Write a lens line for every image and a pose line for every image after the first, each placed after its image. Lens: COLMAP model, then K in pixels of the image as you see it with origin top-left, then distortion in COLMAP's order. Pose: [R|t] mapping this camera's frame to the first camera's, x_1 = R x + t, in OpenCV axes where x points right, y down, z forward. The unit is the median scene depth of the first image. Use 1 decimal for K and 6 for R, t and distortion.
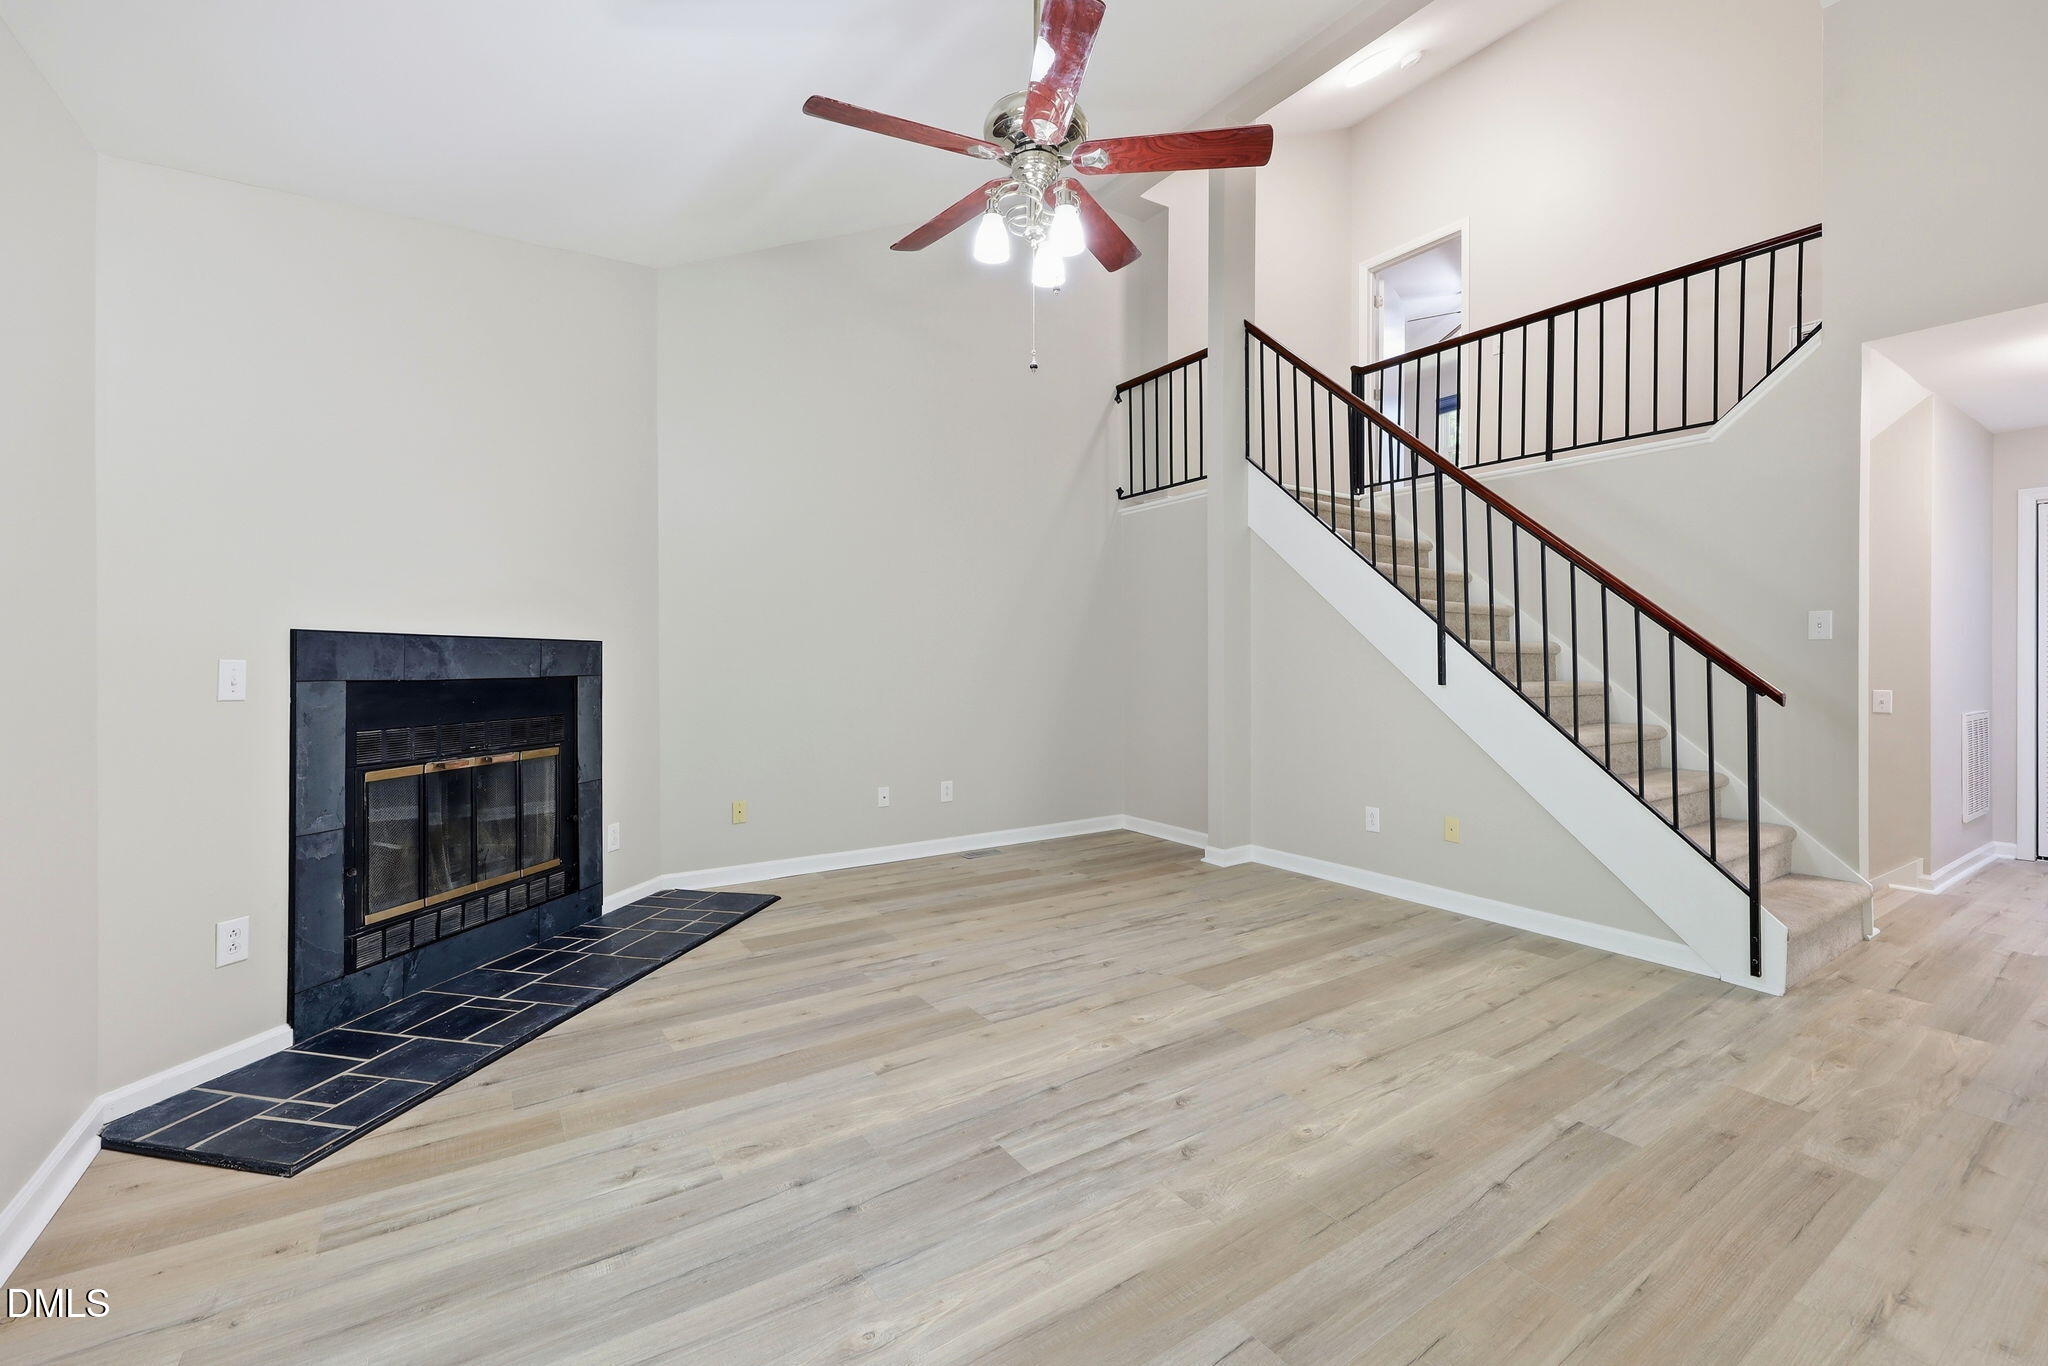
lens RADIAL K [[862.4, 0, 1038.1], [0, 862.4, 646.3], [0, 0, 1]] dist [-0.000078, -0.000026]
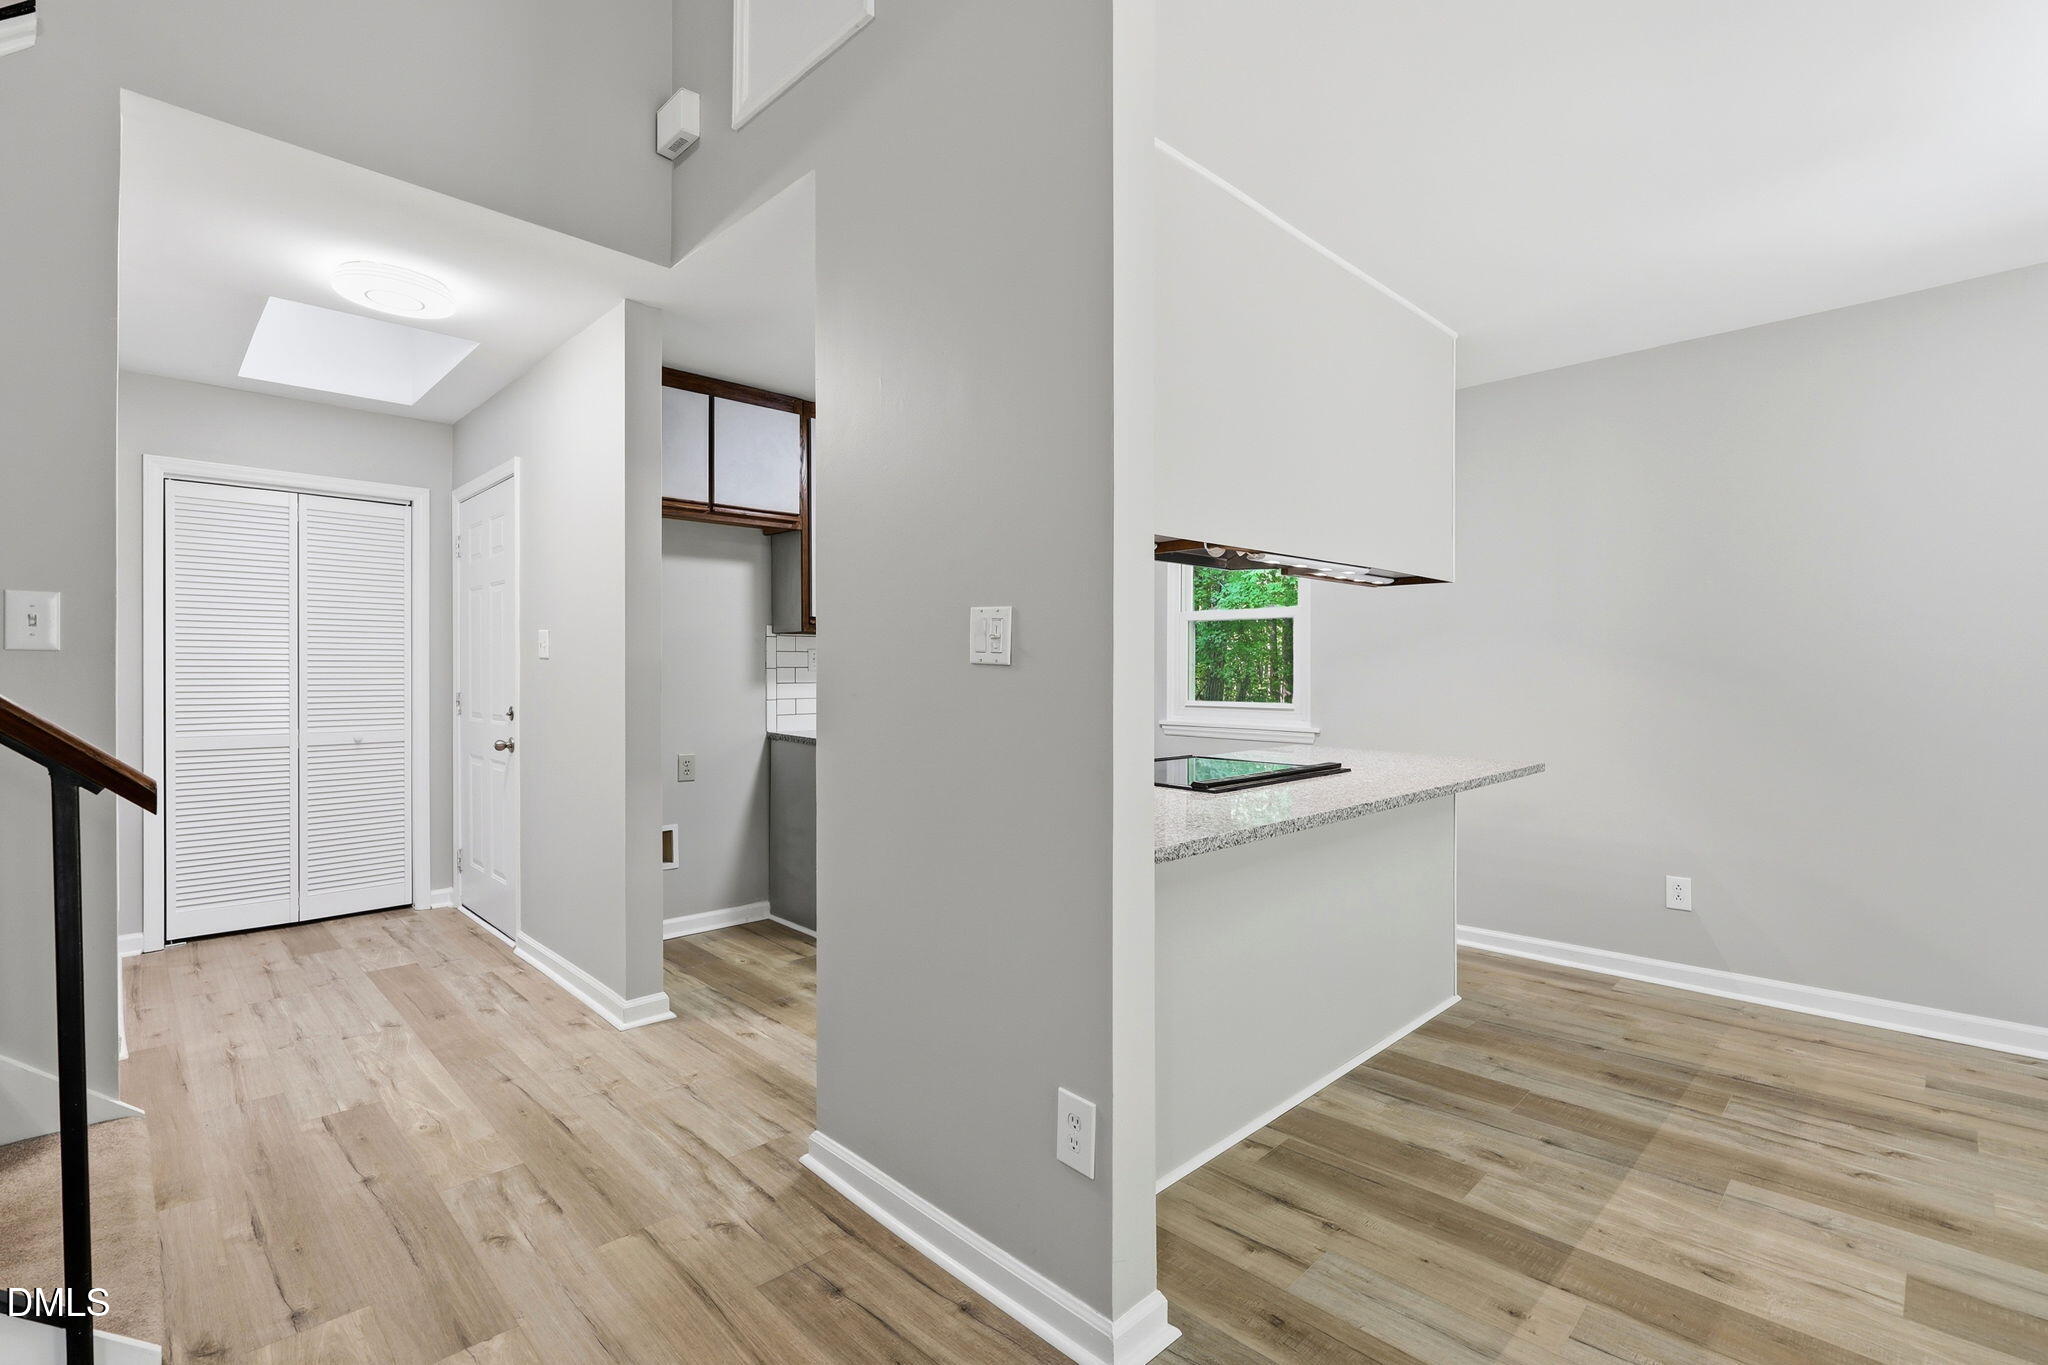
lens RADIAL K [[923.9, 0, 1023.3], [0, 923.9, 687.2], [0, 0, 1]] dist [0.000160, -0.000146]
pose [[-0.184495, -0.011981, 0.982760, 0.361263], [-0.015328, 0.999839, 0.009311, 0.000122], [-0.982714, -0.013346, -0.184649, 0.678358]]
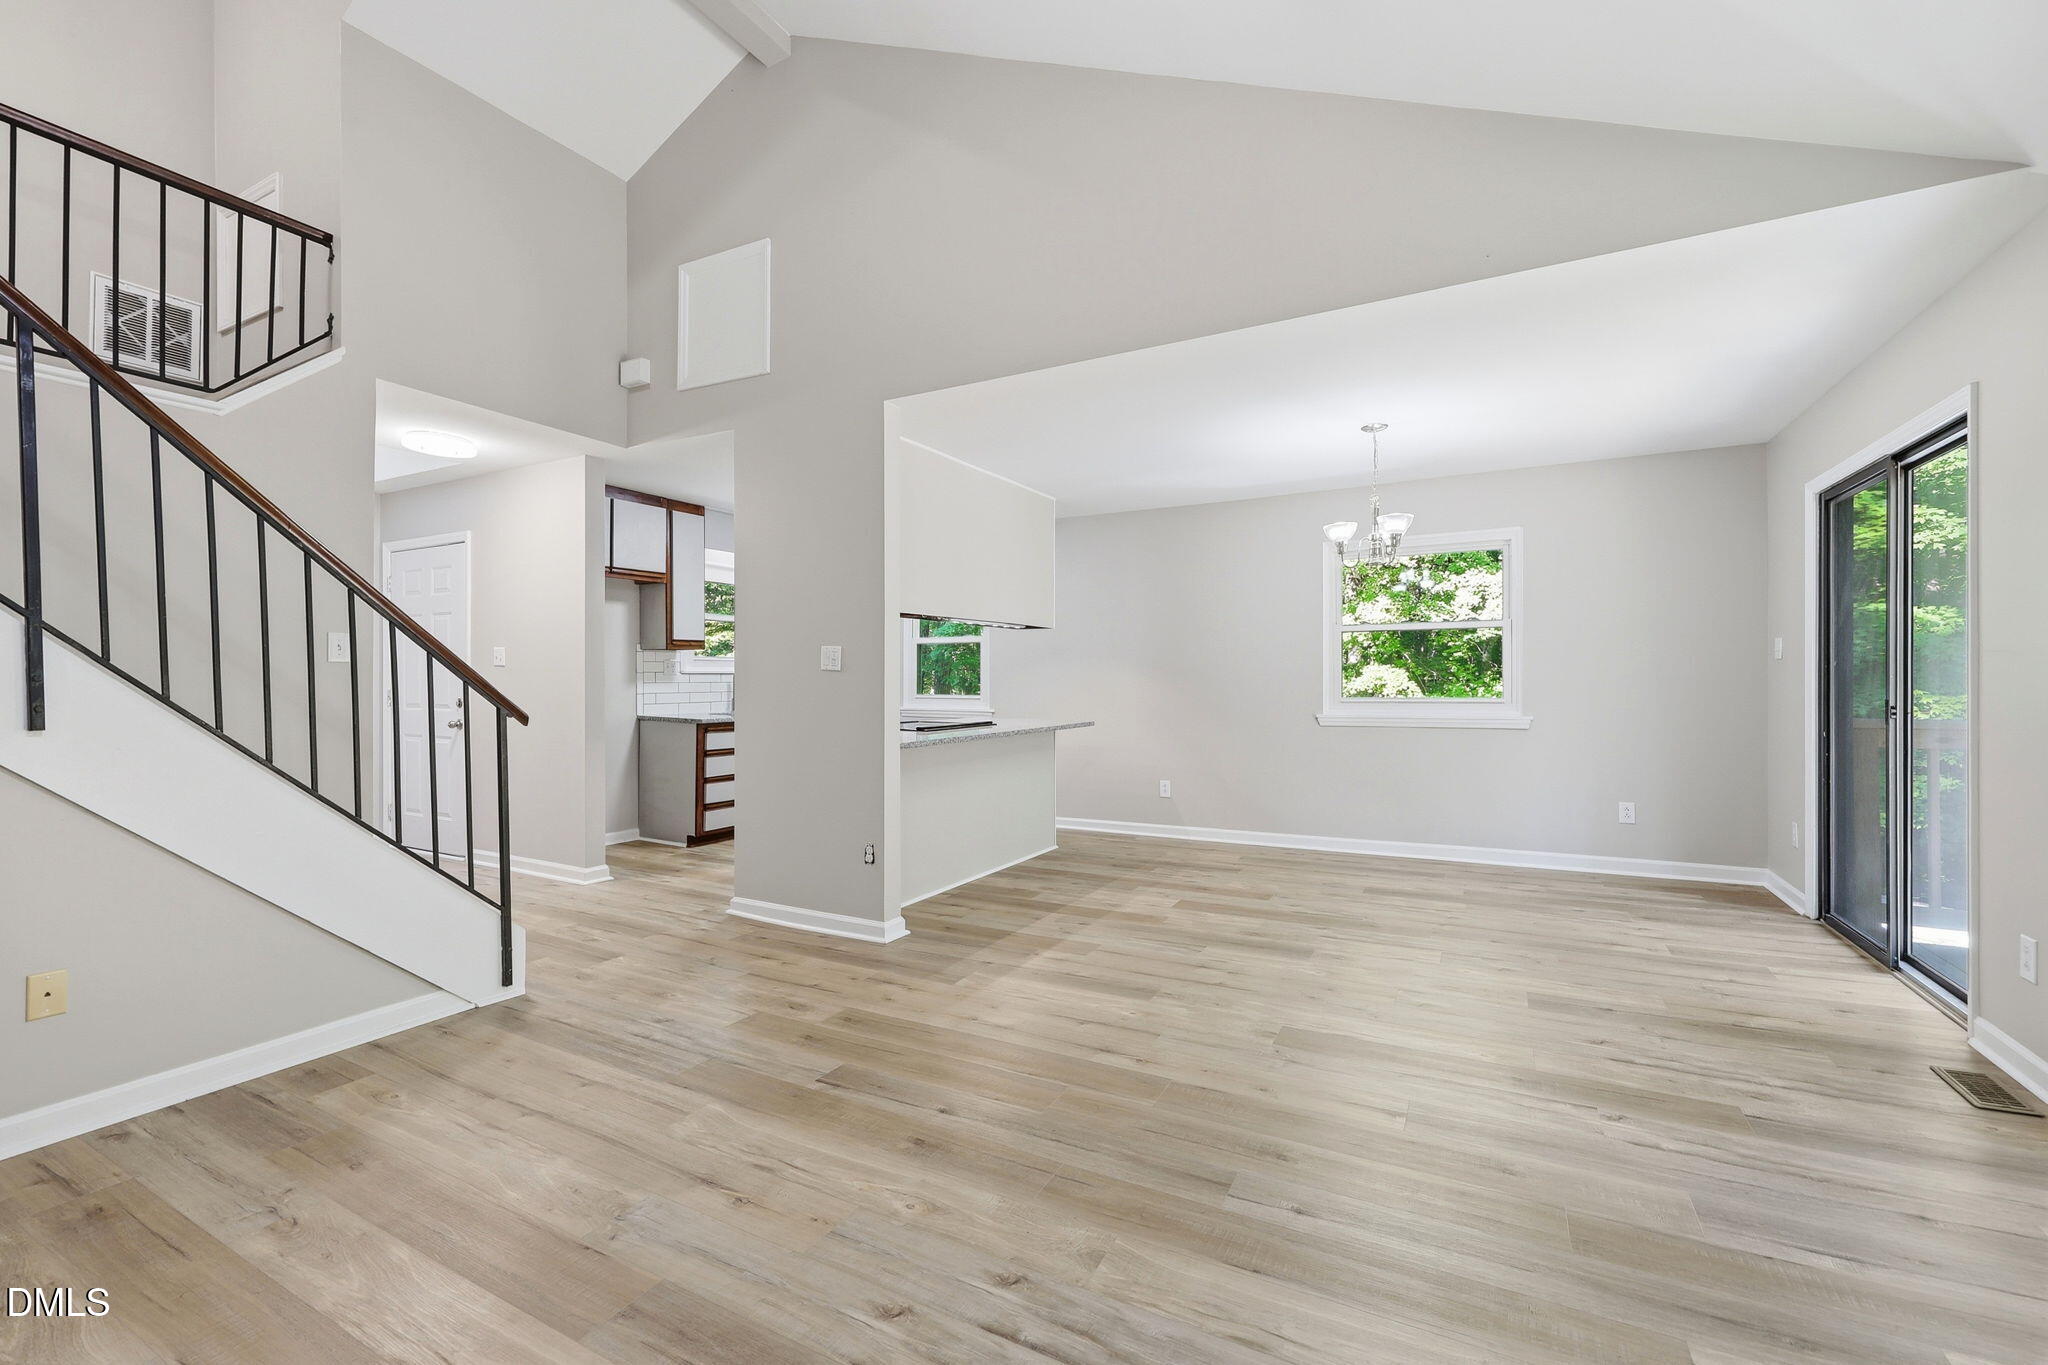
lens RADIAL K [[864.0, 0, 1023.0], [0, 864.0, 674.0], [0, 0, 1]] dist [0.000997, 0.000255]
pose [[-0.462692, 0.008827, 0.886475, -0.391552], [-0.012303, 0.999790, -0.016377, 0.015324], [-0.886434, -0.018484, -0.462486, 0.951797]]
